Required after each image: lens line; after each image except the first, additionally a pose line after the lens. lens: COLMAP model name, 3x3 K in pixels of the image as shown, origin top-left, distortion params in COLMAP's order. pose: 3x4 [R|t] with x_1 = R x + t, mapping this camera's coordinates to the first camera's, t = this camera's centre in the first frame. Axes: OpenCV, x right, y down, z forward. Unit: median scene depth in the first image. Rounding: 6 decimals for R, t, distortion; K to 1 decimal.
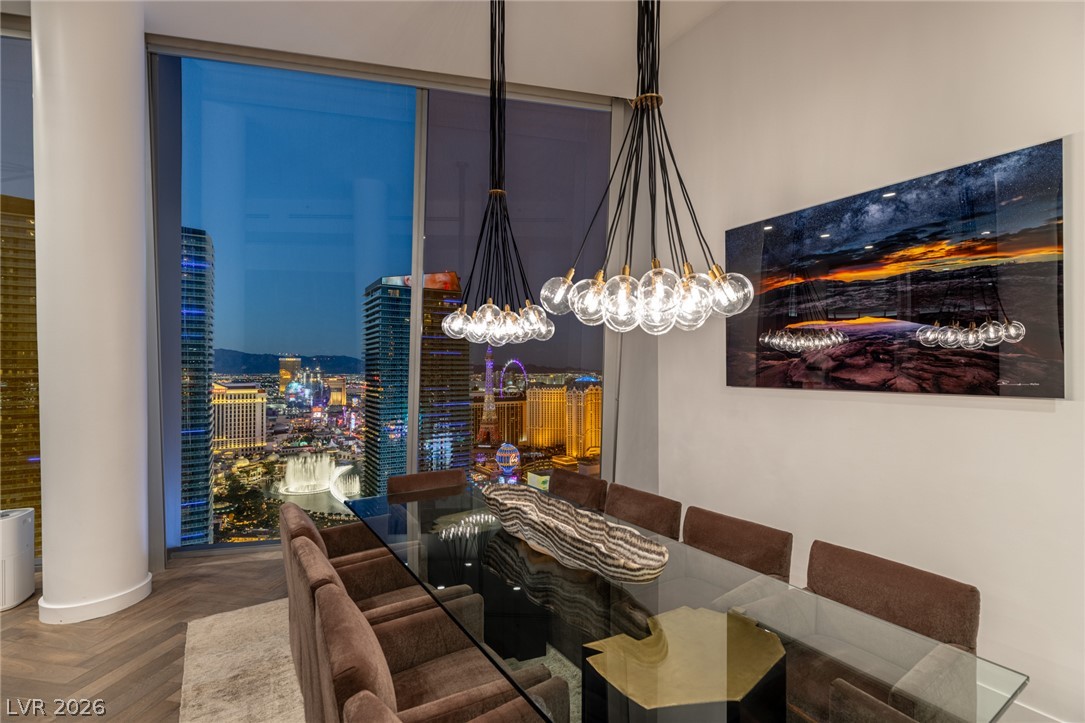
lens RADIAL K [[487.0, 0, 543.6], [0, 487.0, 365.3], [0, 0, 1]] dist [0.009730, -0.001929]
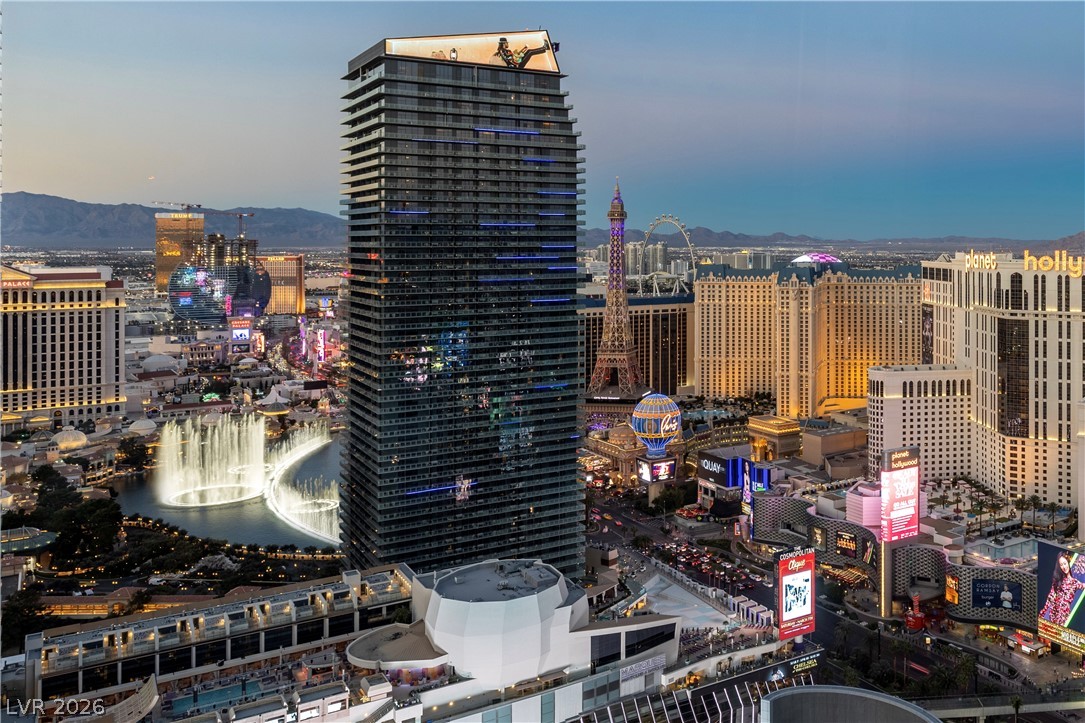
lens RADIAL K [[487.0, 0, 551.3], [0, 487.0, 358.2], [0, 0, 1]] dist [0.009730, -0.001929]
pose [[0.965232, 0.020300, -0.260605, -0.056629], [0.025422, 0.984964, 0.170881, 0.049567], [0.260155, -0.171565, 0.950203, 0.612518]]
